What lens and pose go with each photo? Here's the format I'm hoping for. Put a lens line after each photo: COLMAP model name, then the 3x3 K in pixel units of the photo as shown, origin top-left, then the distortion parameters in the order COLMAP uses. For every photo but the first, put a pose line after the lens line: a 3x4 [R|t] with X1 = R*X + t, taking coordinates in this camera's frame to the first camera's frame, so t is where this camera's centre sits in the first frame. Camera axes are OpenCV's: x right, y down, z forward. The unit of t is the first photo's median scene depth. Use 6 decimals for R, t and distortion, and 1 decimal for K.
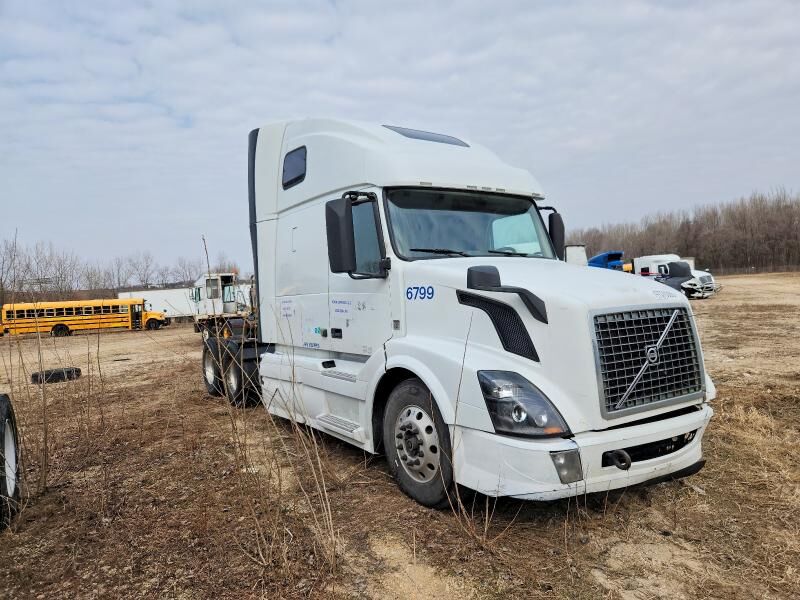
lens RADIAL K [[543.4, 0, 402.7], [0, 543.4, 309.2], [0, 0, 1]] dist [0.025263, 0.001028]
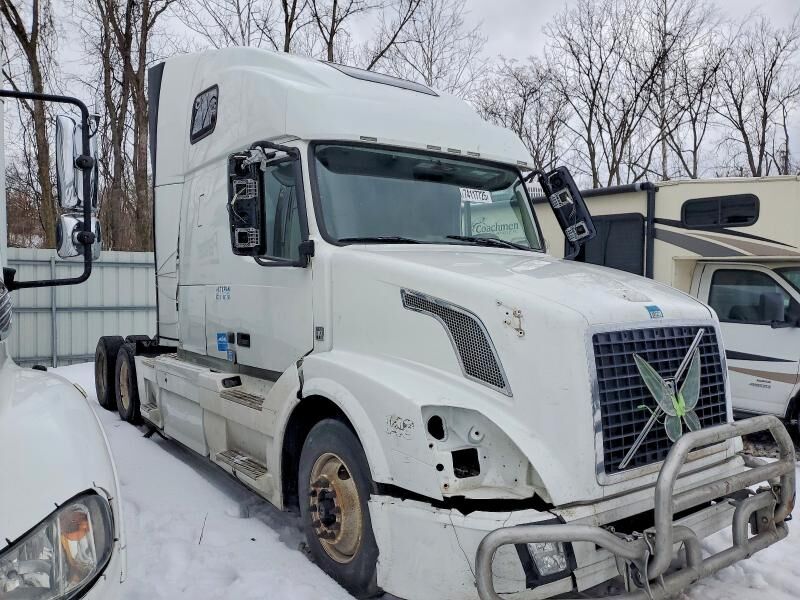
lens RADIAL K [[645.2, 0, 400.0], [0, 645.2, 300.0], [0, 0, 1]] dist [-0.002694, -0.001966]
pose [[0.998072, 0.040566, 0.046976, 0.052812], [-0.040220, 0.999156, -0.008284, -0.012236], [-0.047272, 0.006379, 0.998862, 0.149646]]
